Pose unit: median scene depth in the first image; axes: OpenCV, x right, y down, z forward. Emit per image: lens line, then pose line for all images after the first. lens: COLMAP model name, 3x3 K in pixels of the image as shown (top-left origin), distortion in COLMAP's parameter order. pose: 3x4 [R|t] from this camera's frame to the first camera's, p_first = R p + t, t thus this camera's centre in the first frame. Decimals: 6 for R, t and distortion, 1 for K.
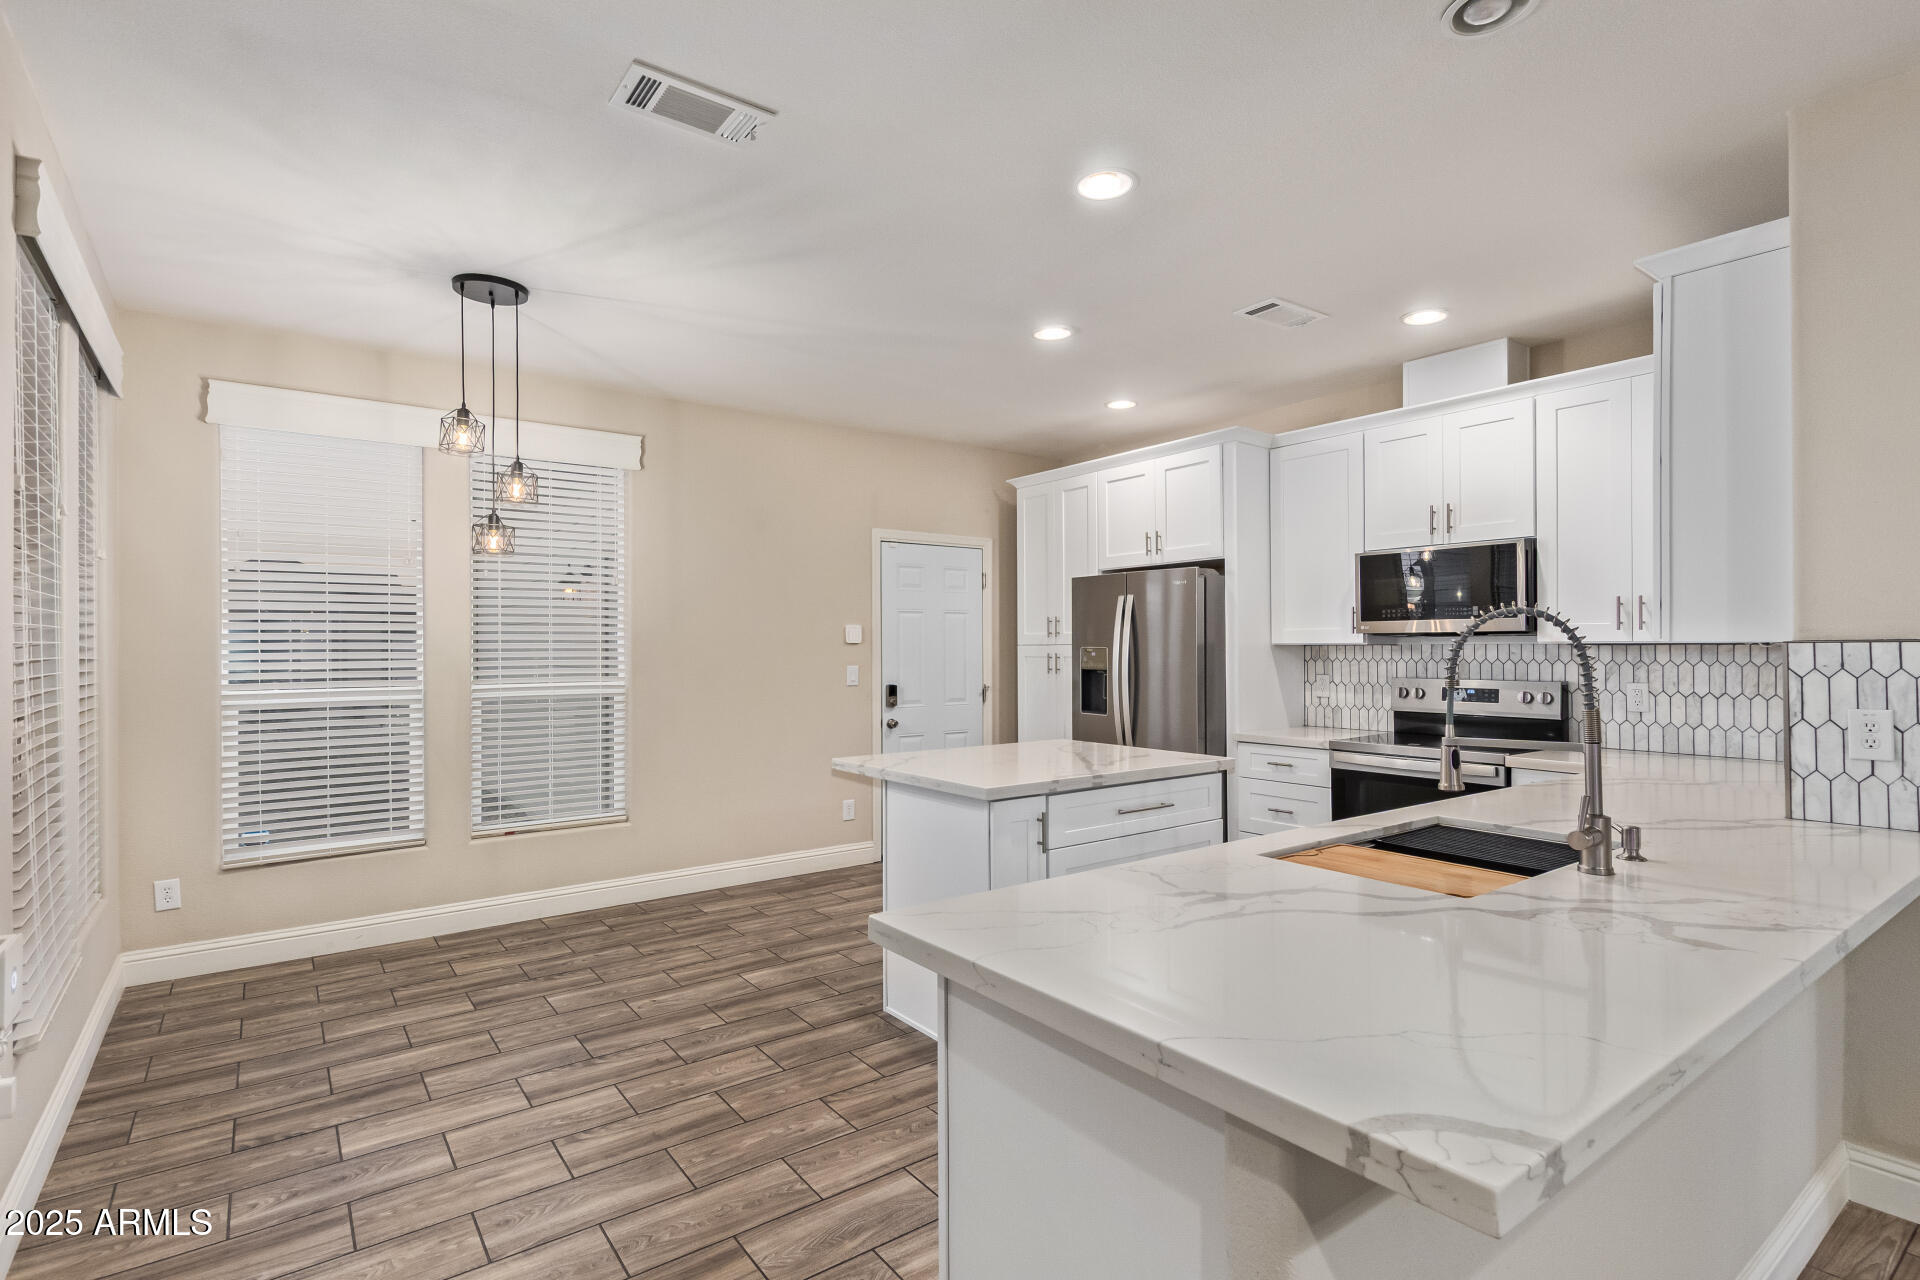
lens RADIAL K [[913.9, 0, 985.7], [0, 913.9, 643.5], [0, 0, 1]] dist [0.011960, -0.000851]
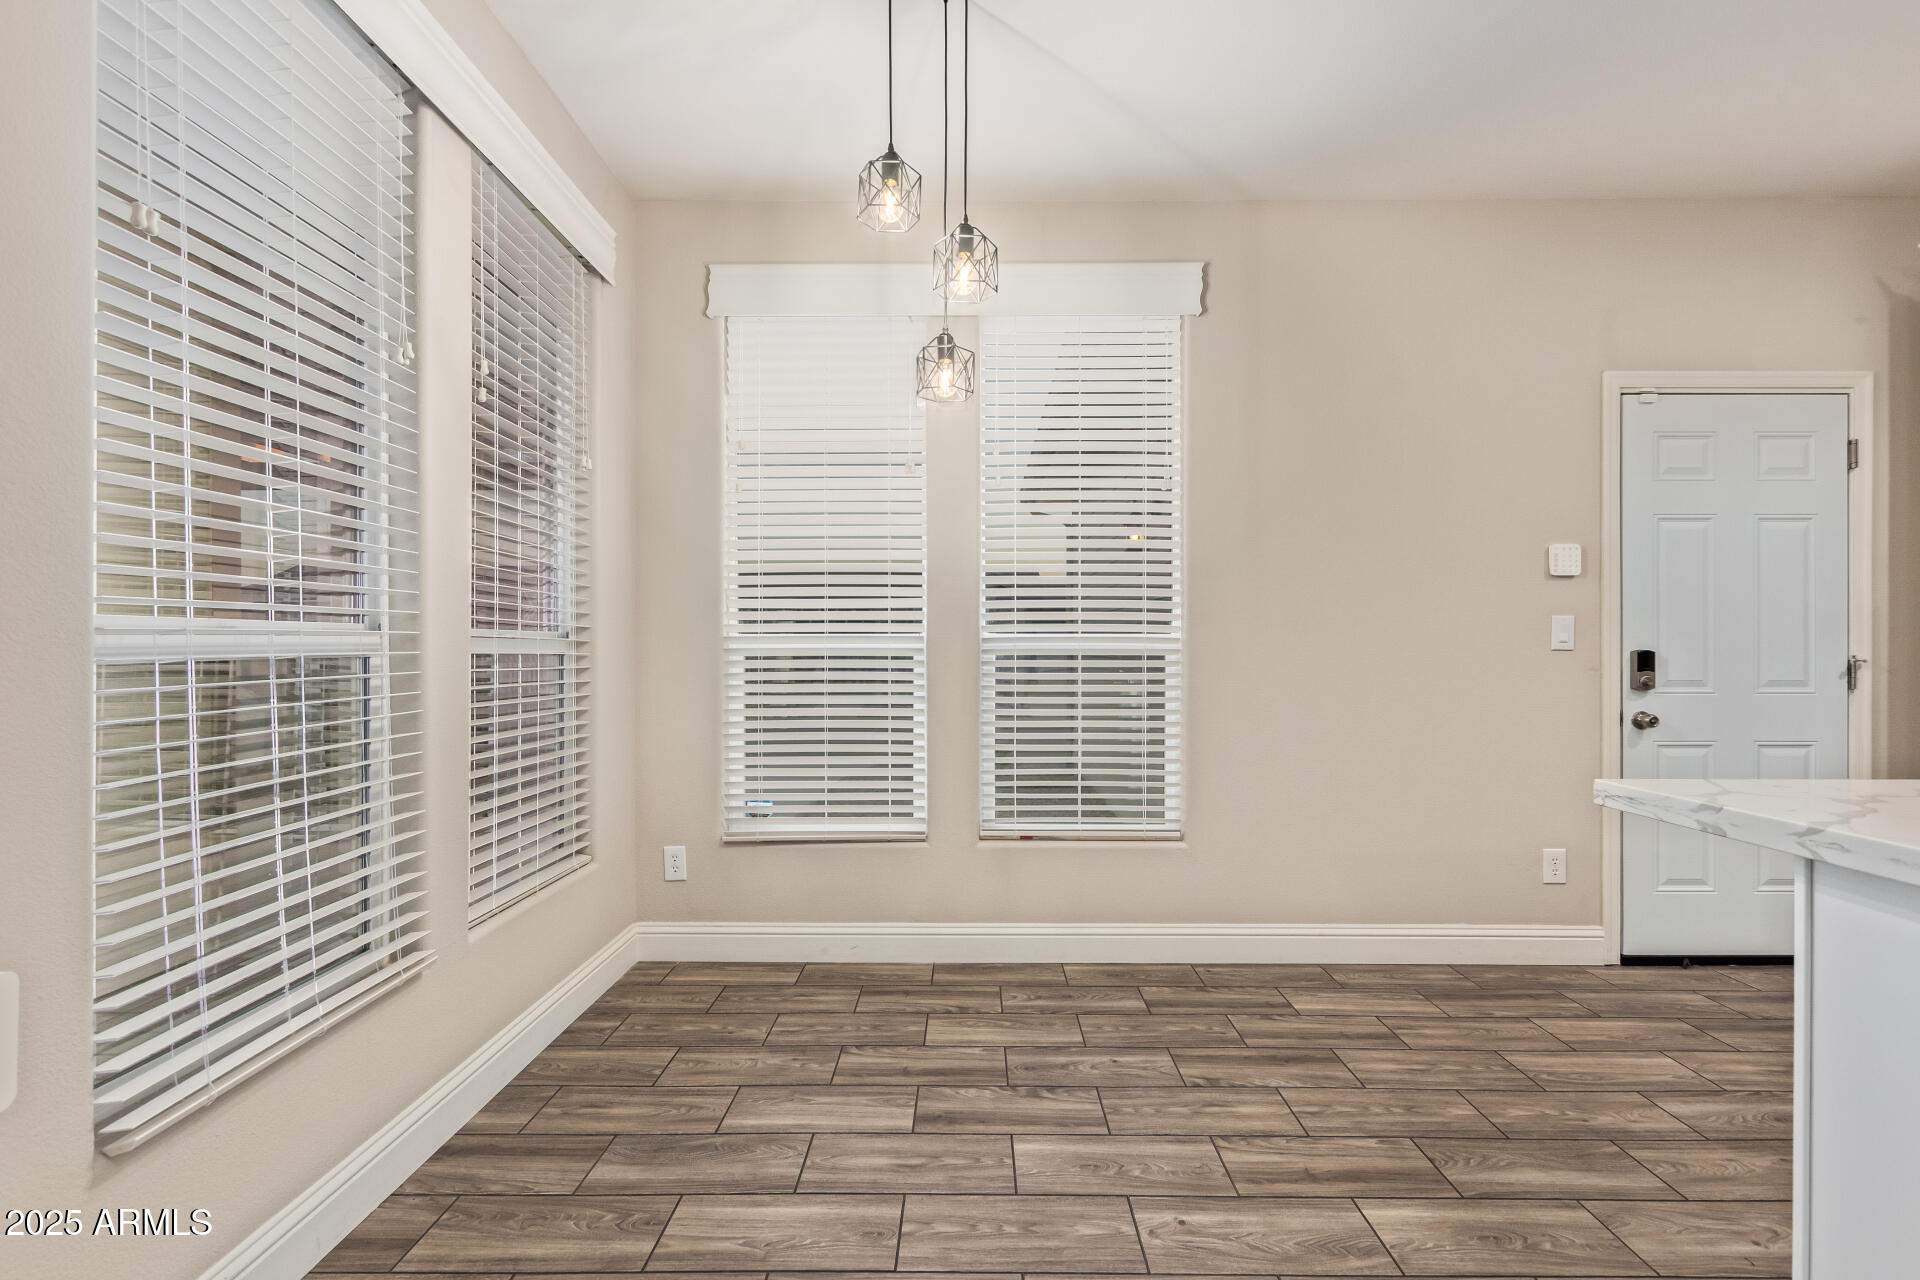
lens RADIAL K [[913.9, 0, 985.7], [0, 913.9, 643.5], [0, 0, 1]] dist [0.011960, -0.000851]
pose [[0.797679, 0.003222, -0.603074, -0.127925], [-0.001000, 0.999991, 0.004020, 0.059417], [0.603082, -0.002603, 0.797675, 0.476905]]
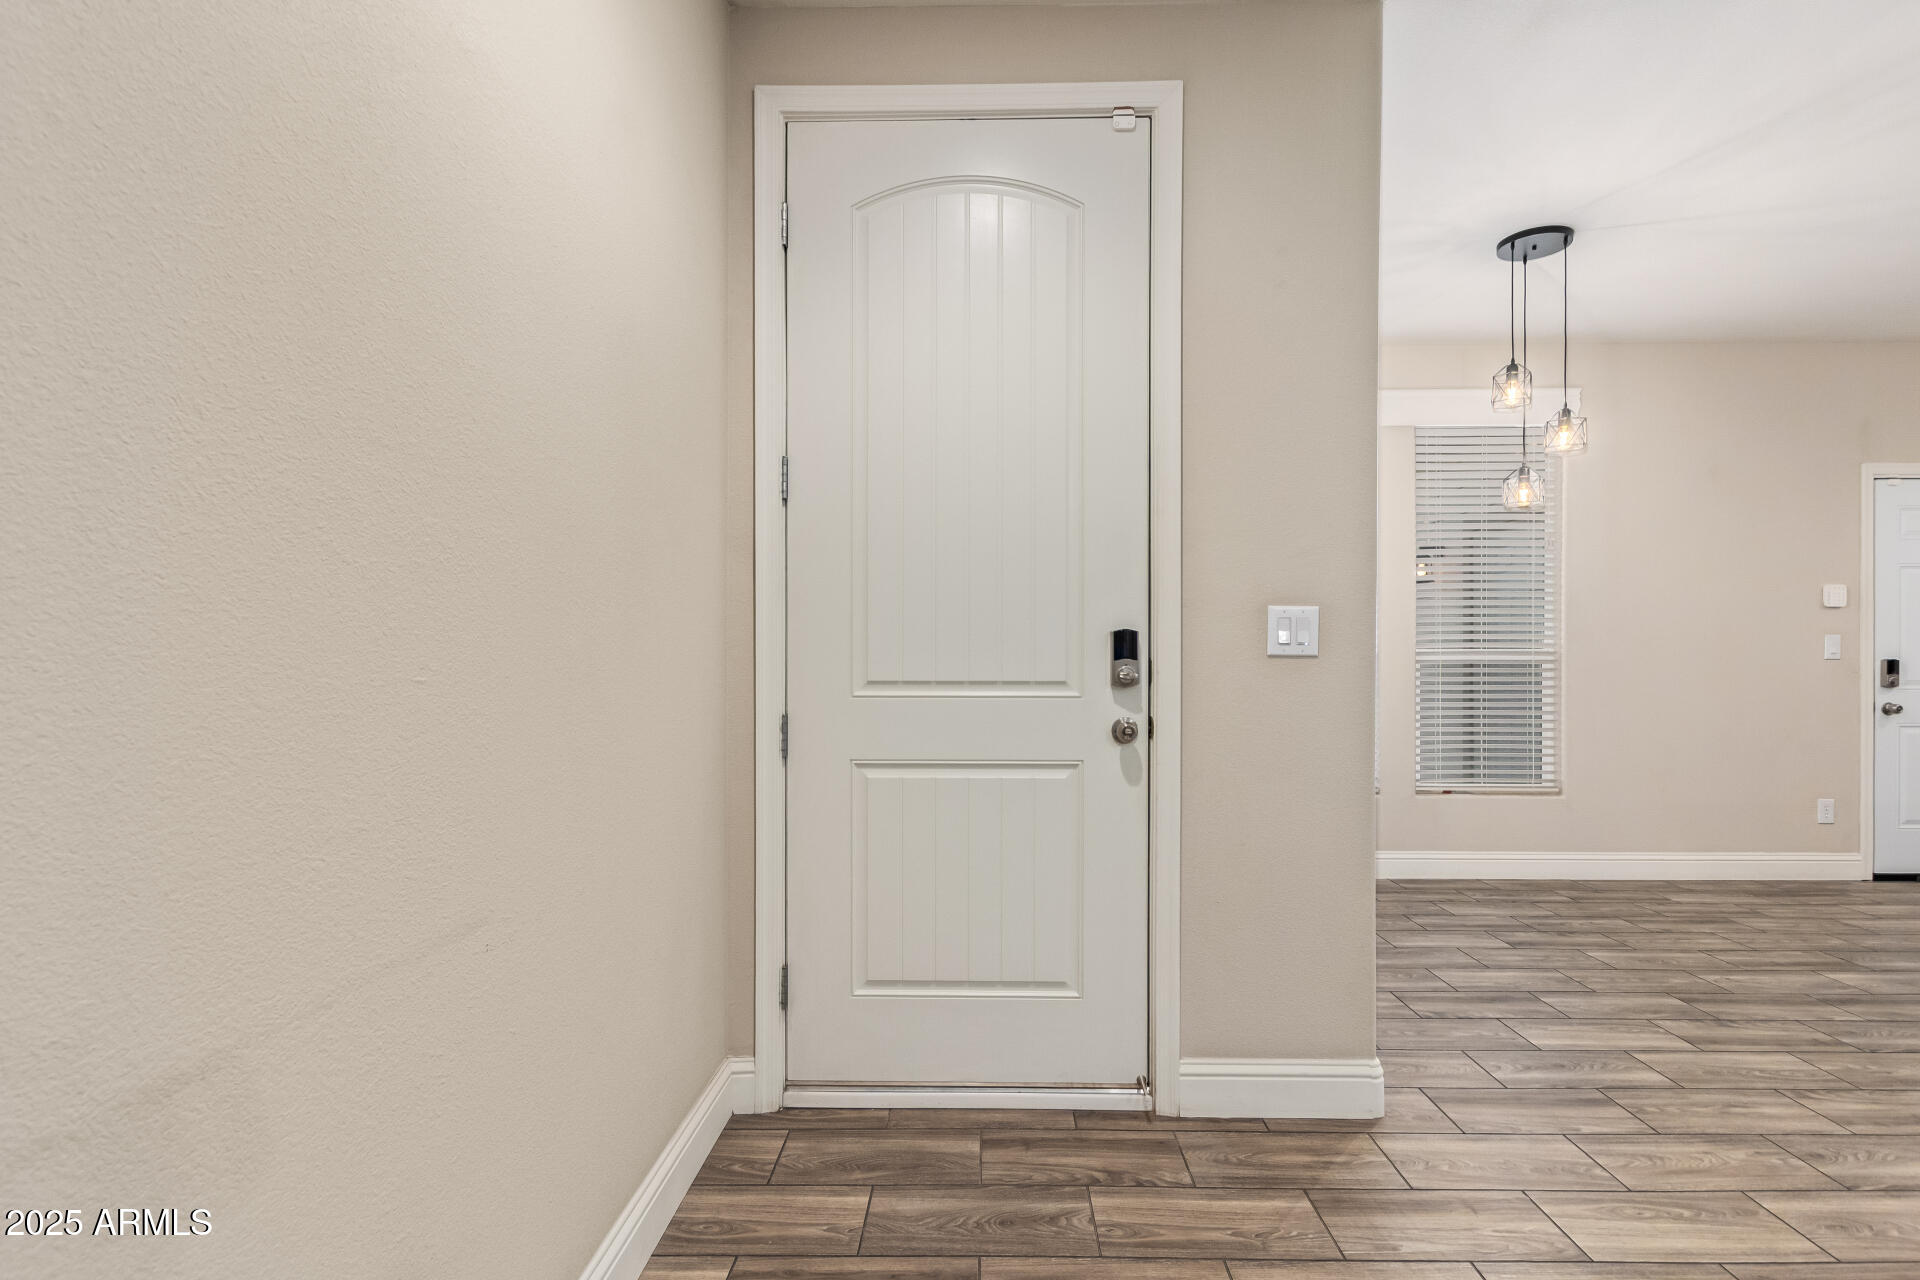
lens RADIAL K [[908.9, 0, 986.7], [0, 908.9, 662.1], [0, 0, 1]] dist [0.011559, -0.009596]
pose [[0.784252, 0.002691, -0.620436, -0.341838], [0.002141, 0.999973, 0.007045, 0.061027], [0.620439, -0.006853, 0.784225, -0.149020]]
